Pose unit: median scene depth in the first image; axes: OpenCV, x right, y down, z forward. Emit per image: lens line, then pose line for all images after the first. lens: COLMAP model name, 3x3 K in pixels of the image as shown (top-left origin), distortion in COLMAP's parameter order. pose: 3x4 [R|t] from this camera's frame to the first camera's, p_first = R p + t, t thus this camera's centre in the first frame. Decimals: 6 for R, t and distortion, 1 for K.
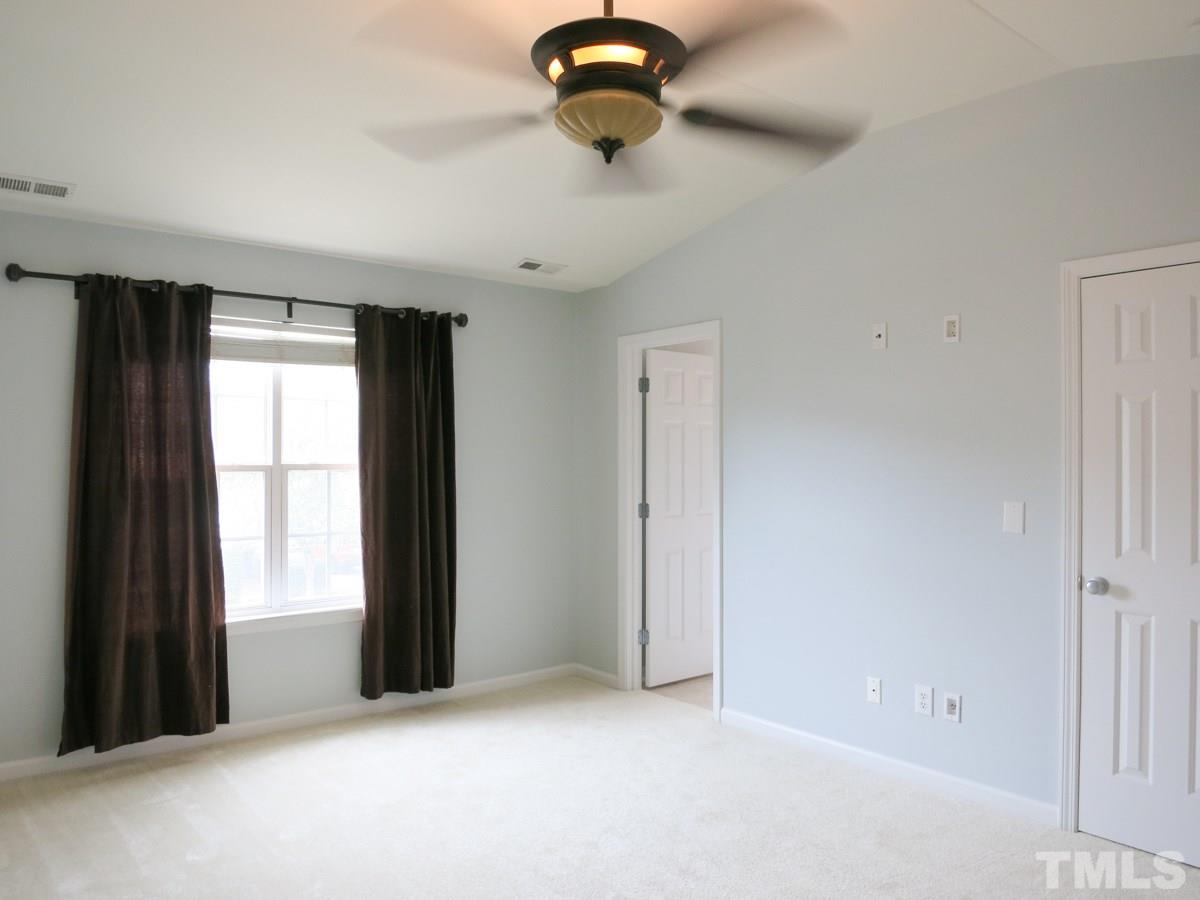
lens RADIAL K [[872.4, 0, 600.0], [0, 872.4, 450.0], [0, 0, 1]] dist [-0.037445, -0.001934]
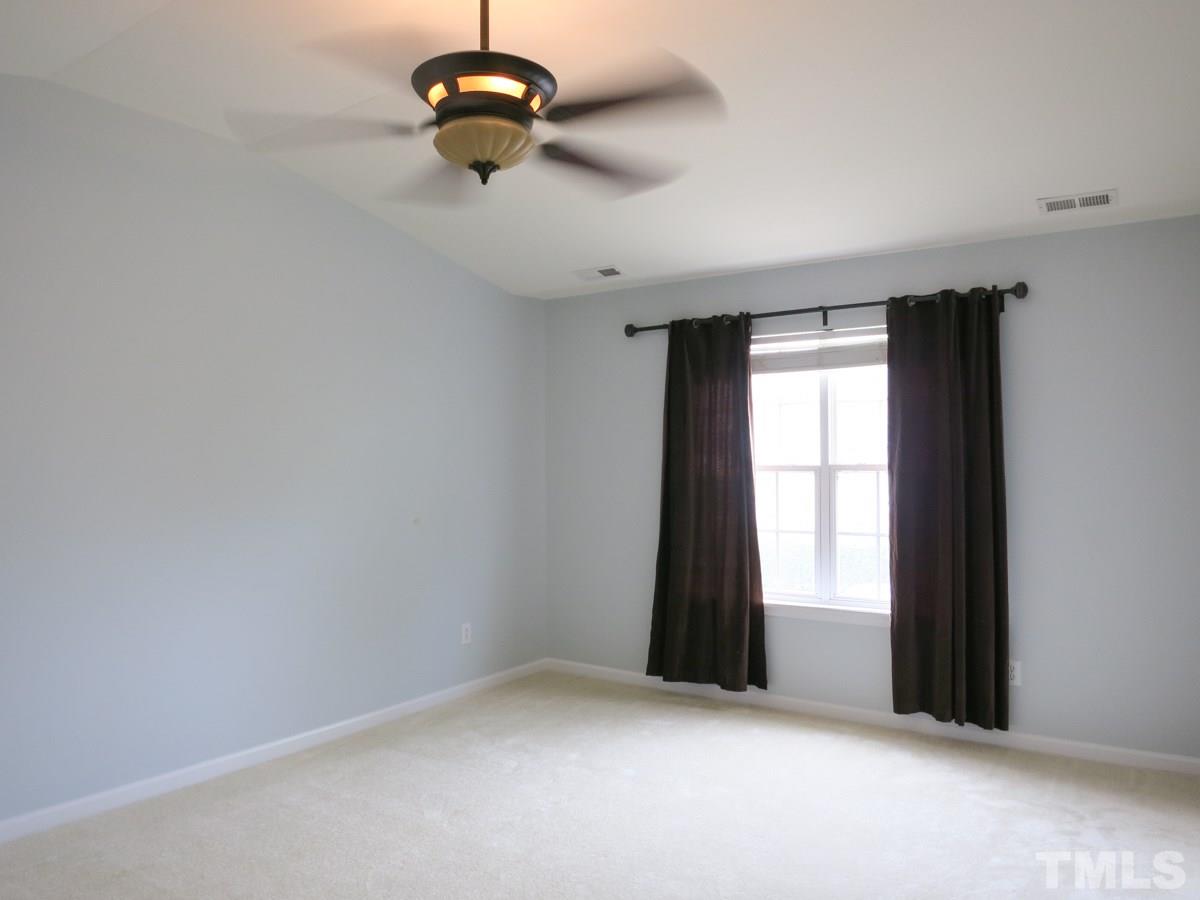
lens RADIAL K [[872.4, 0, 600.0], [0, 872.4, 450.0], [0, 0, 1]] dist [-0.037445, -0.001934]
pose [[0.290930, -0.014822, -0.956630, 0.571995], [0.010847, 0.999867, -0.012193, 0.008432], [0.956683, -0.006829, 0.291052, 0.431032]]
